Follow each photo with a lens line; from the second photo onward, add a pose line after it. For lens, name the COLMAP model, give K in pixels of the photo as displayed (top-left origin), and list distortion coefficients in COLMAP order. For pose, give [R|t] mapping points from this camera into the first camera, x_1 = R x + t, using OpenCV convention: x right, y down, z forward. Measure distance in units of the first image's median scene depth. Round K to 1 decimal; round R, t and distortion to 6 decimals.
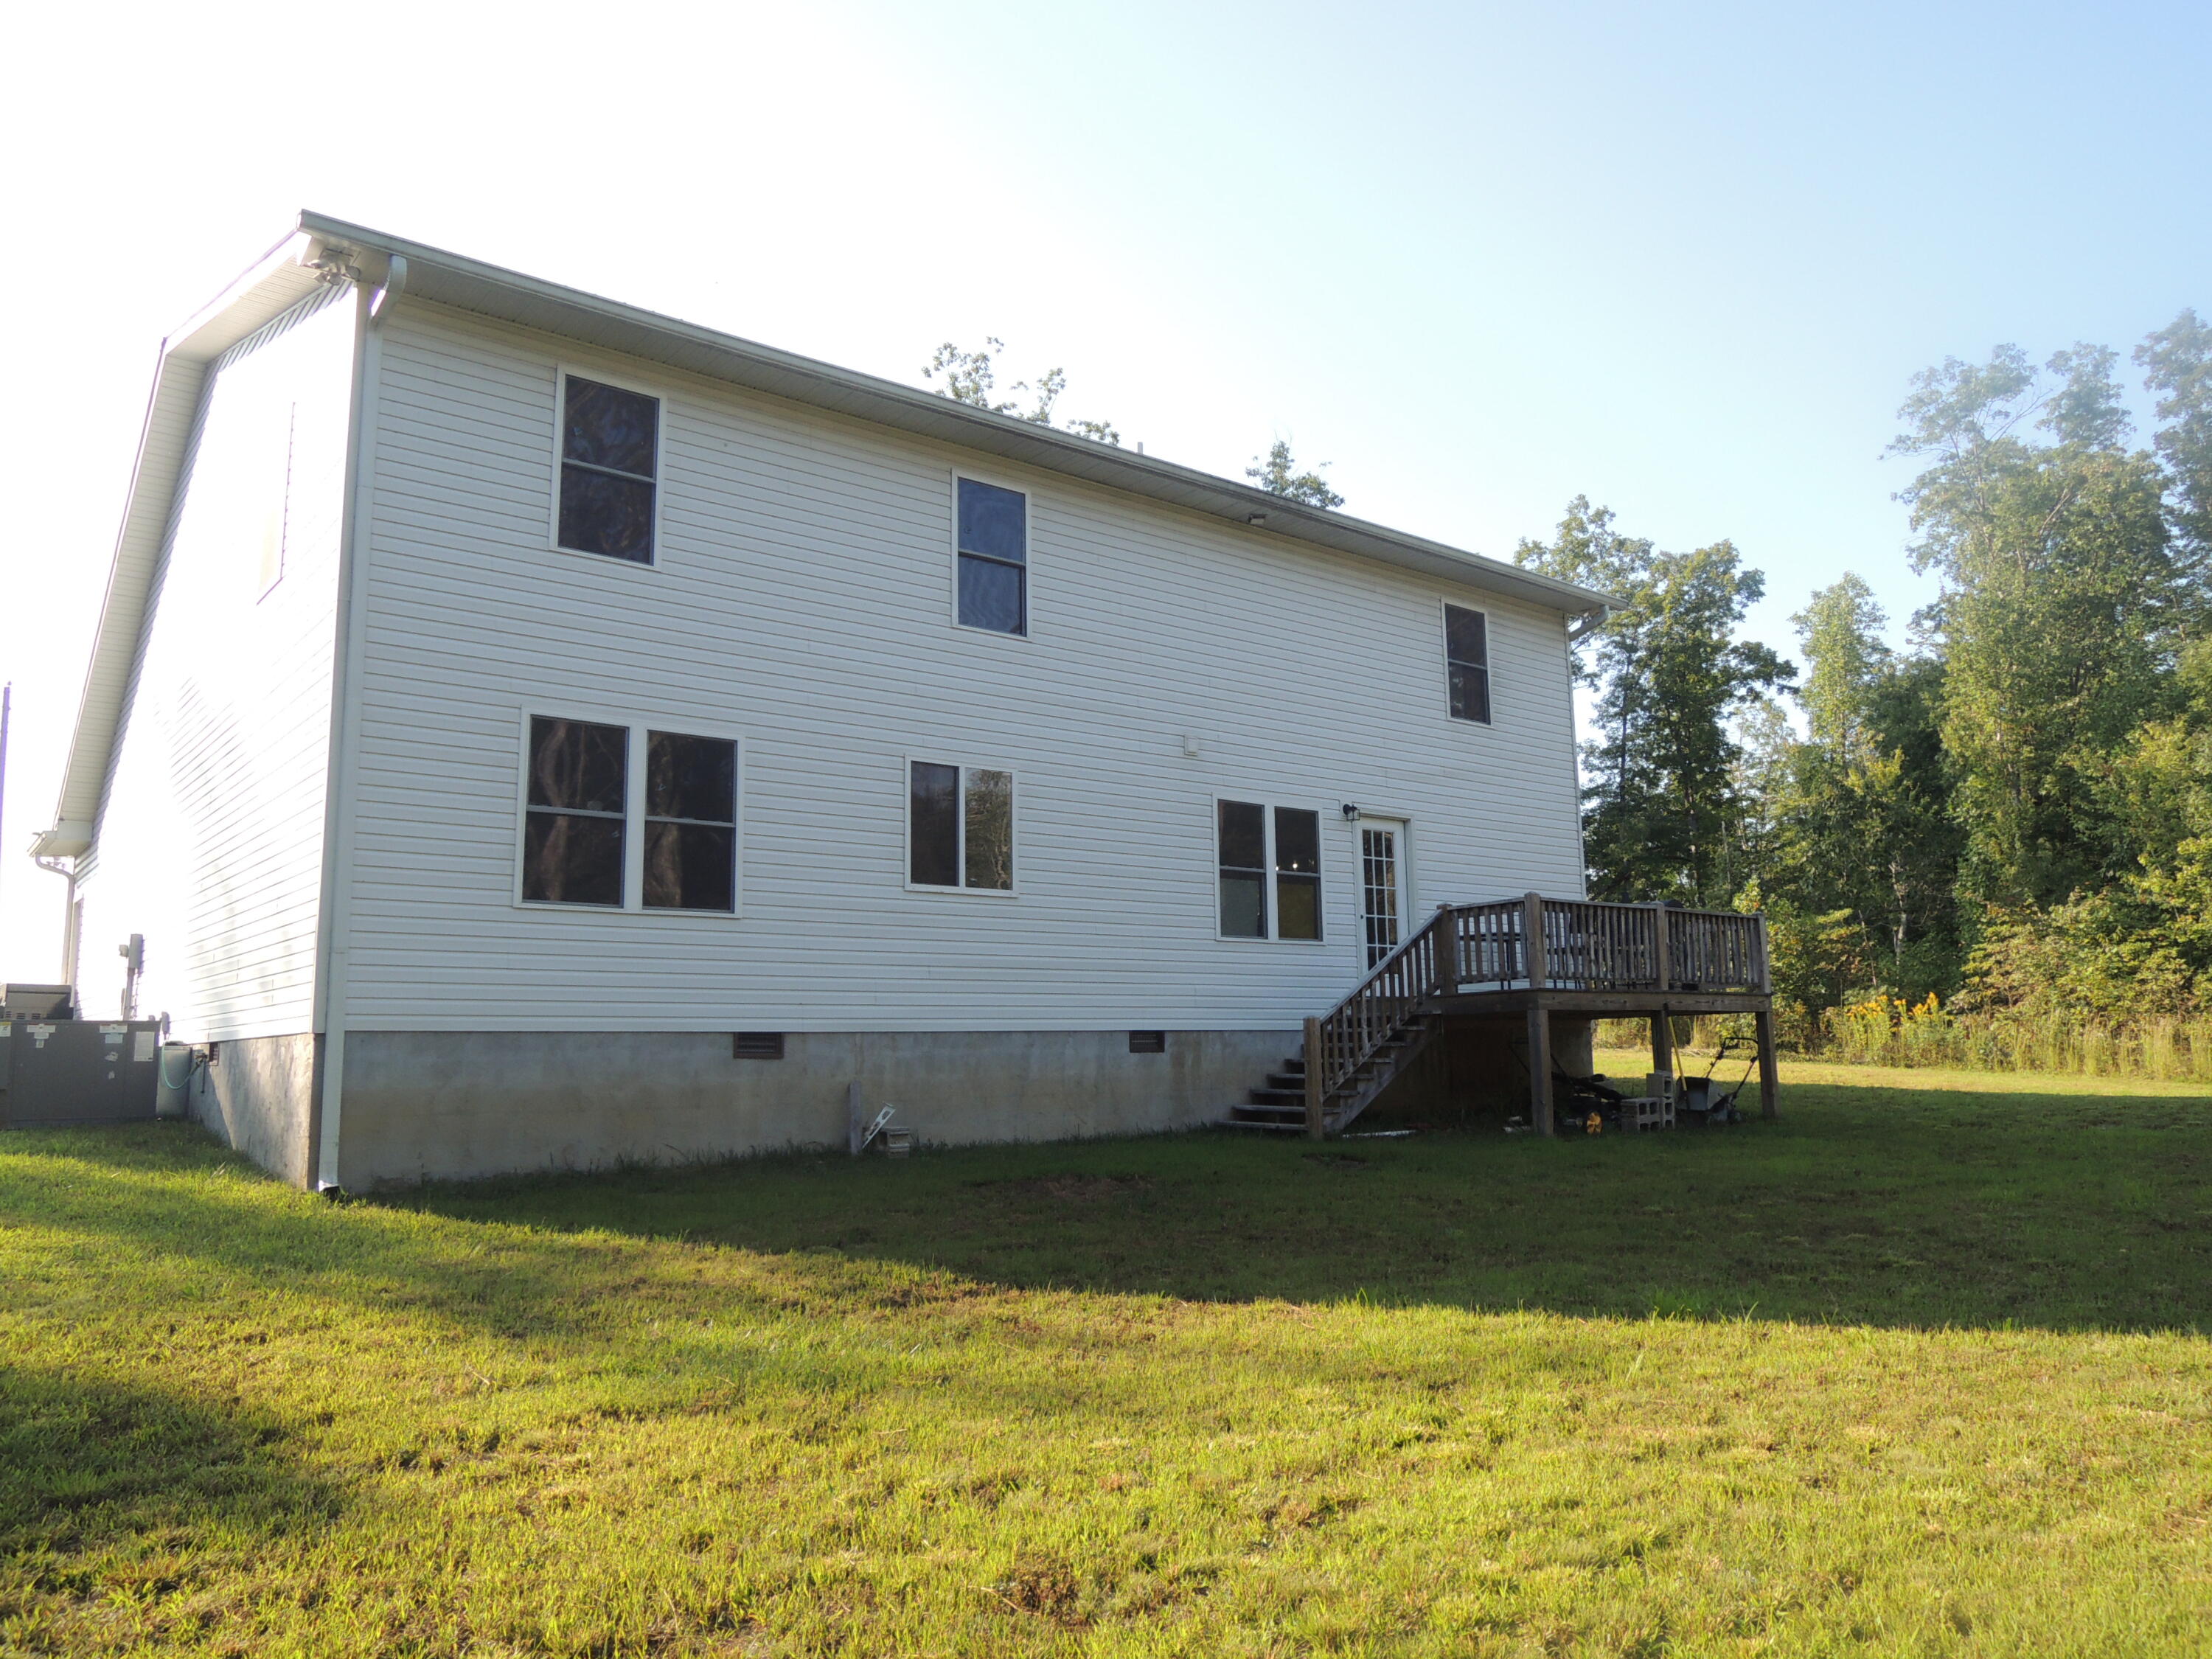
lens RADIAL K [[1584.4, 0, 1112.6], [0, 1584.4, 827.5], [0, 0, 1]] dist [-0.017796, -0.005806]
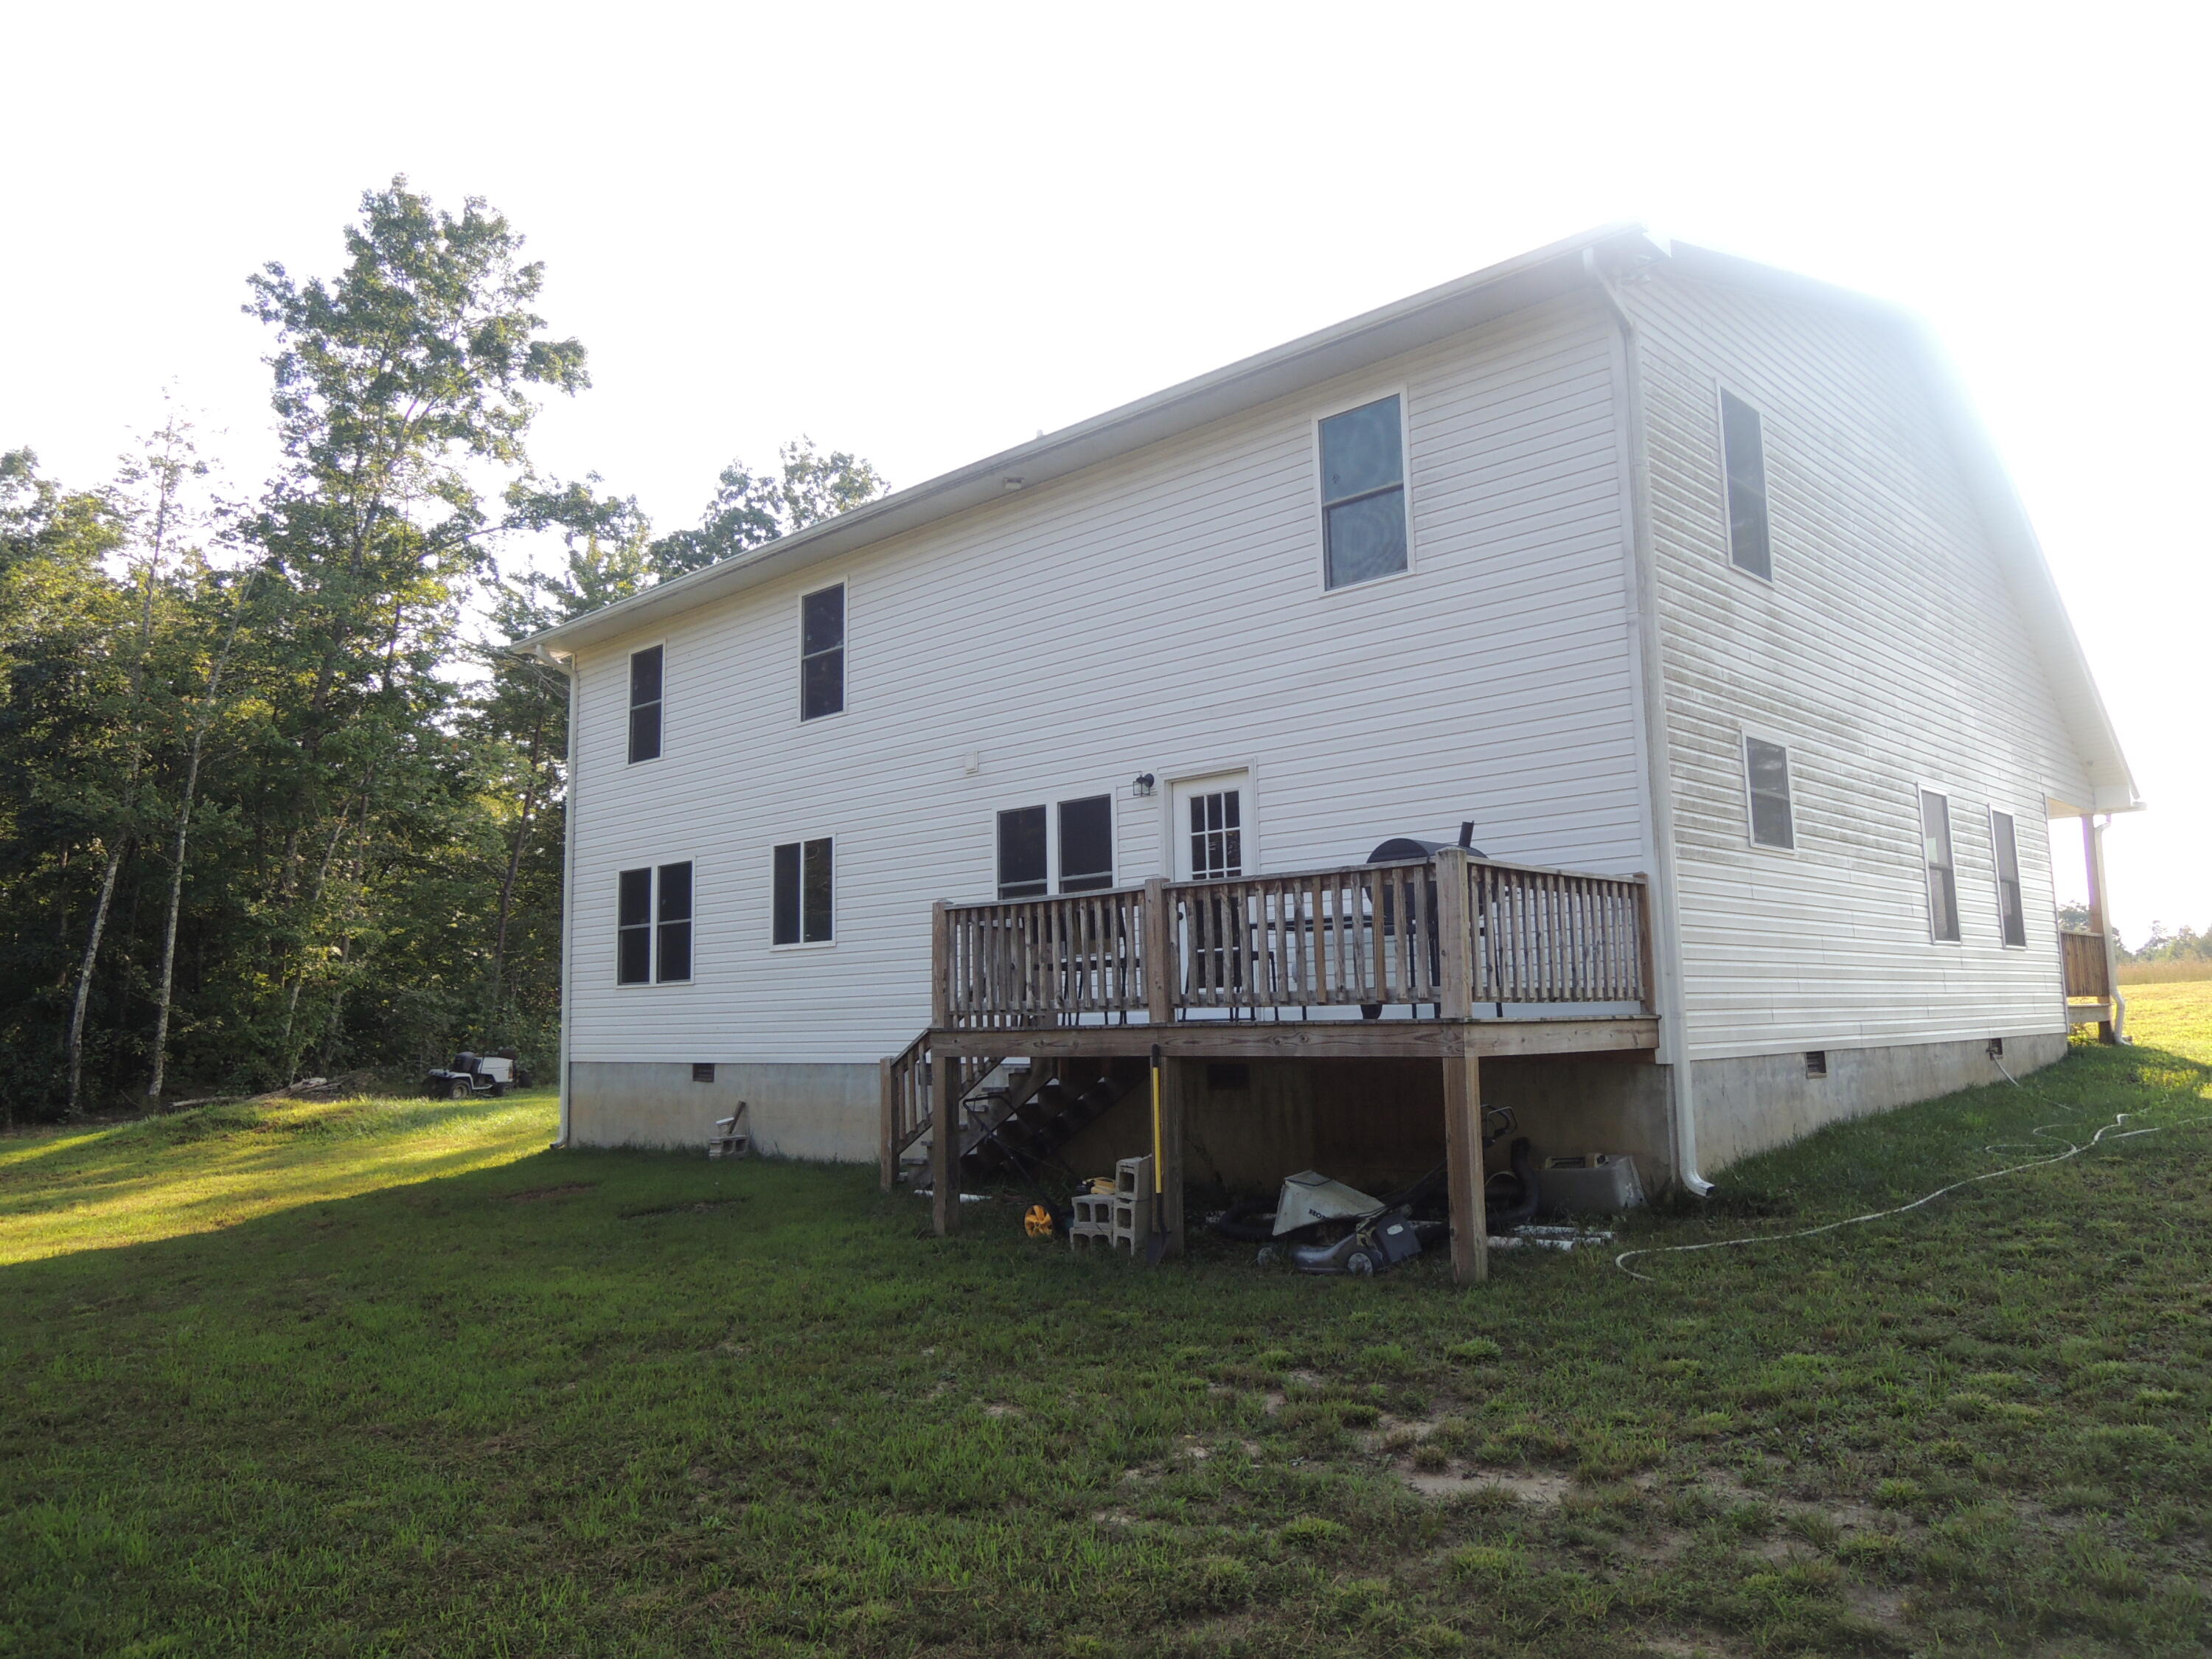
lens RADIAL K [[1584.4, 0, 1103.4], [0, 1584.4, 814.3], [0, 0, 1]] dist [-0.017796, -0.005806]
pose [[0.114615, -0.117077, -0.986487, 0.979116], [0.159594, 0.982303, -0.098038, 0.083443], [0.980507, -0.146201, 0.131272, 0.939044]]
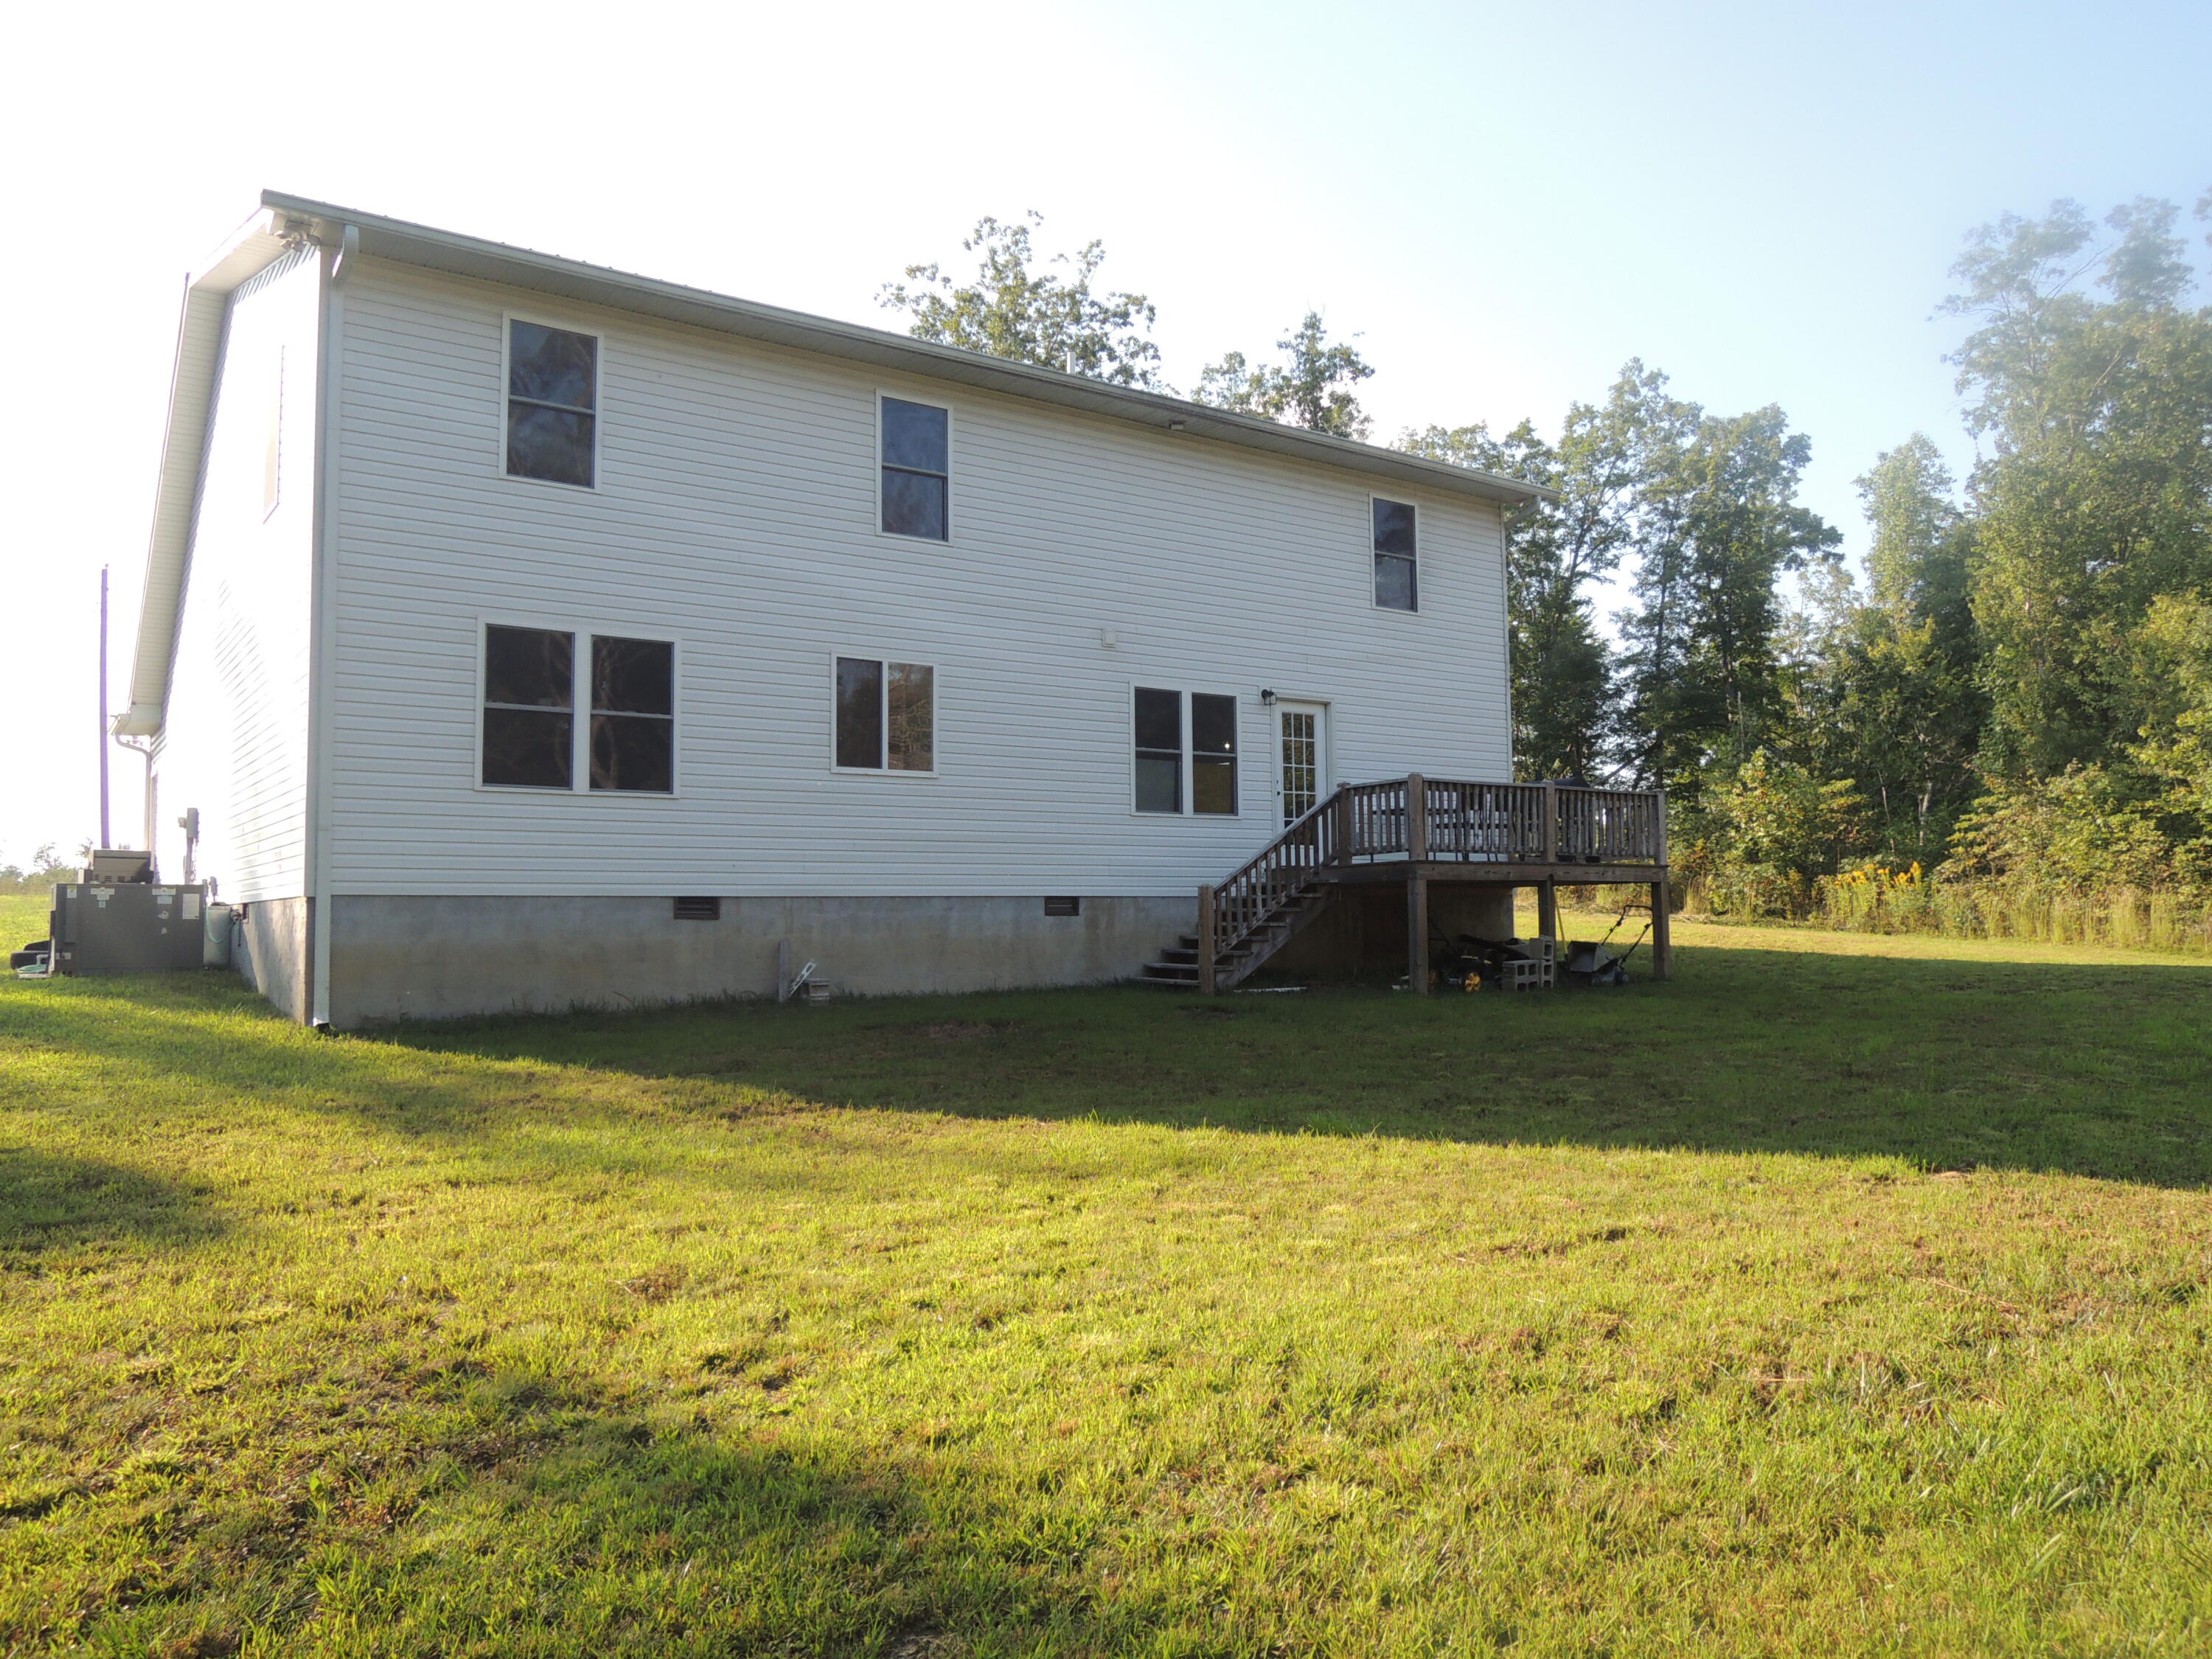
lens RADIAL K [[1584.4, 0, 1112.5], [0, 1584.4, 824.9], [0, 0, 1]] dist [-0.017796, -0.005806]
pose [[0.998288, 0.002747, -0.058421, 0.115193], [0.002256, 0.996345, 0.085395, -0.016306], [0.058442, -0.085381, 0.994633, -0.099269]]
